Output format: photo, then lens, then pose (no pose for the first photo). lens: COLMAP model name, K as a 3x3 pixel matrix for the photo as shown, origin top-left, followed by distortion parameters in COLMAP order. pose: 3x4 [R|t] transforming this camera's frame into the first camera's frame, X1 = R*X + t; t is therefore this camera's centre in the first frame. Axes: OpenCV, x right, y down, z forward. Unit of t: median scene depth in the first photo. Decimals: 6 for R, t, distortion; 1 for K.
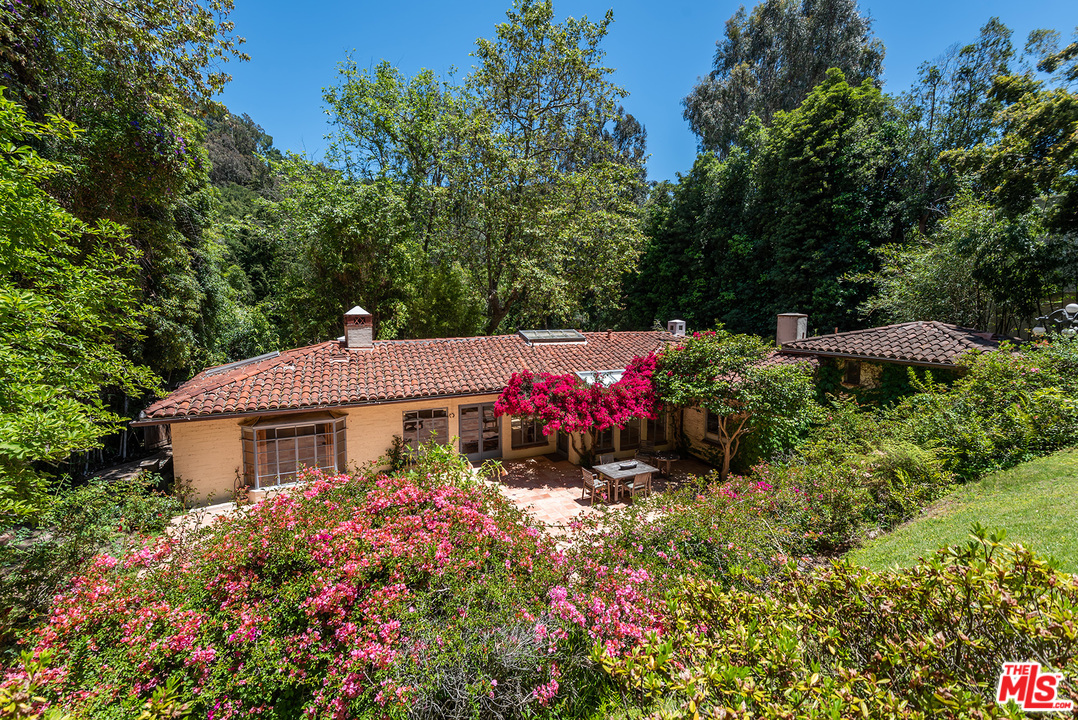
lens RADIAL K [[499.4, 0, 540.4], [0, 499.4, 346.8], [0, 0, 1]] dist [0.041348, -0.014646]
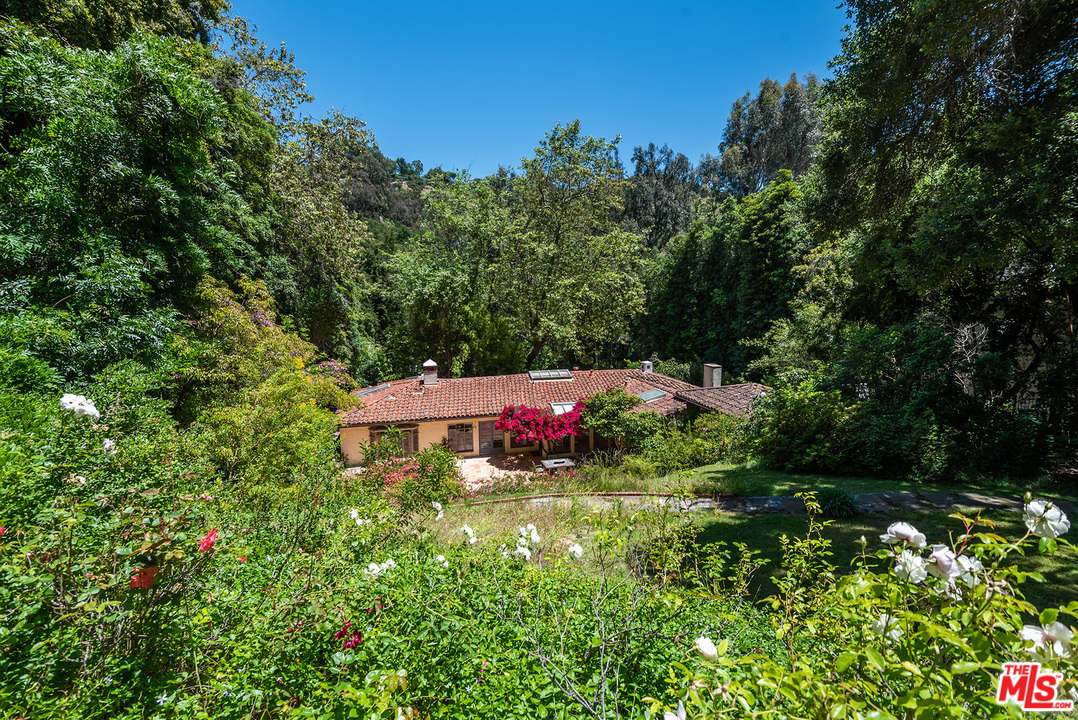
lens RADIAL K [[492.6, 0, 540.0], [0, 492.6, 348.5], [0, 0, 1]] dist [0.032977, -0.014211]
pose [[0.977687, 0.017758, -0.209315, 0.273549], [-0.011298, 0.999424, 0.032016, -0.134174], [0.209763, -0.028937, 0.977324, -0.442136]]
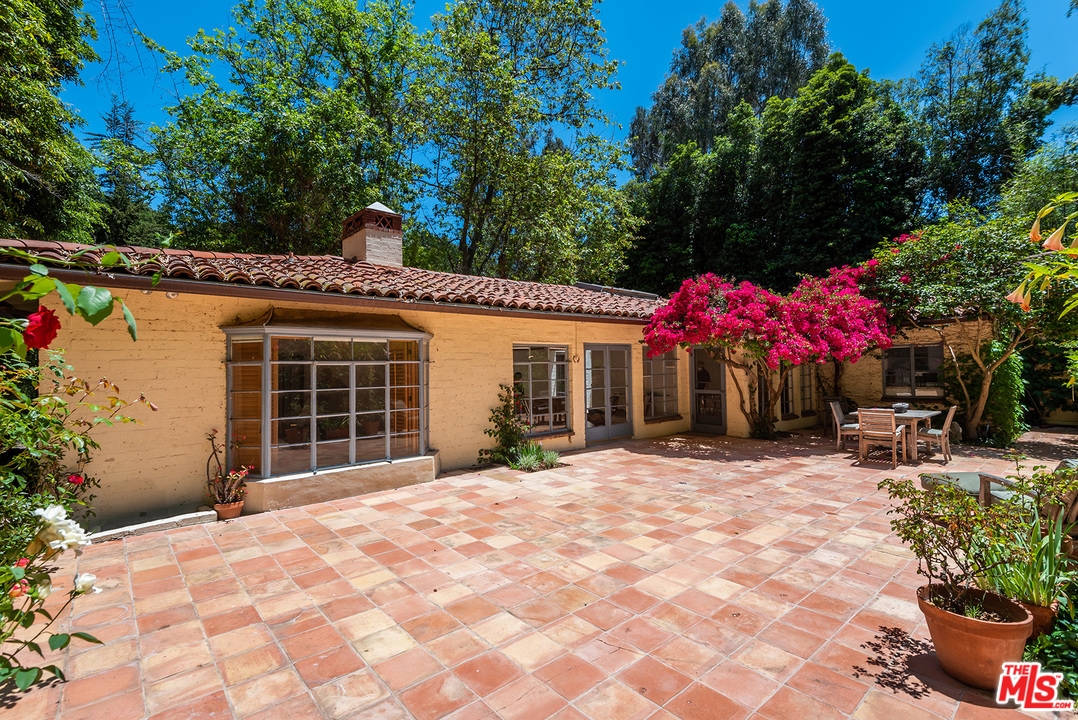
lens RADIAL K [[506.2, 0, 551.5], [0, 506.2, 348.3], [0, 0, 1]] dist [0.019413, -0.015708]
pose [[0.966211, -0.006477, 0.257672, -0.232126], [0.034739, 0.993836, -0.105279, 0.120155], [-0.255402, 0.110673, 0.960480, 0.275500]]
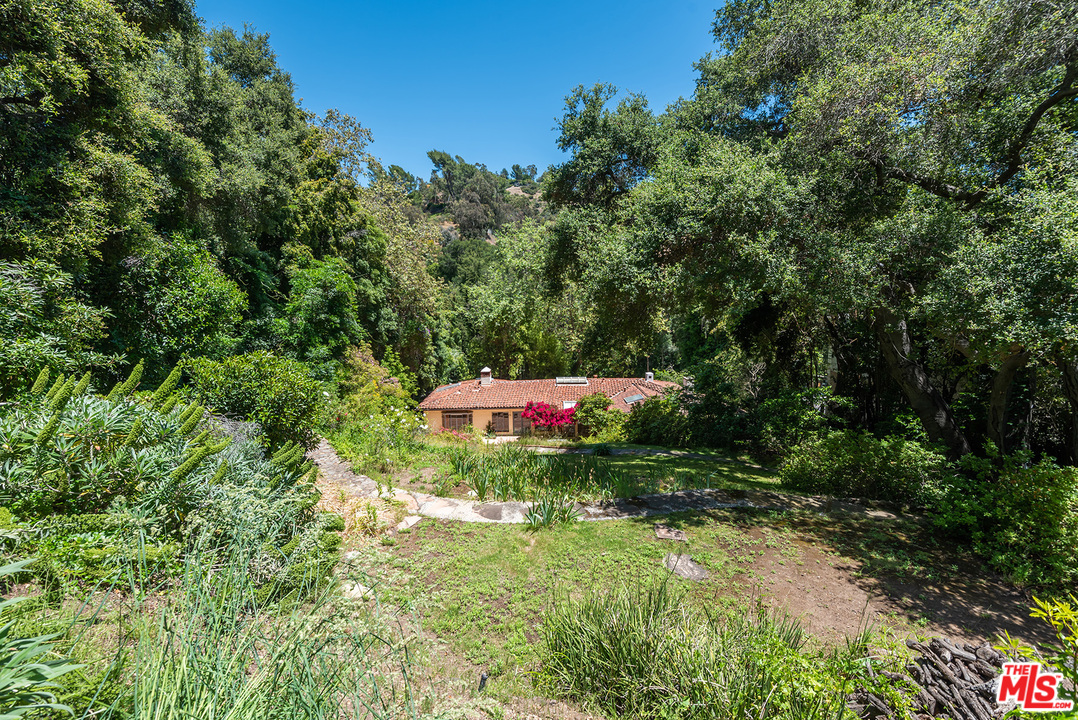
lens RADIAL K [[499.4, 0, 540.4], [0, 499.4, 346.8], [0, 0, 1]] dist [0.041348, -0.014646]
pose [[0.903297, 0.038147, -0.427317, 0.707881], [-0.022549, 0.998884, 0.041506, -0.220019], [0.428424, -0.027857, 0.903149, -0.853850]]
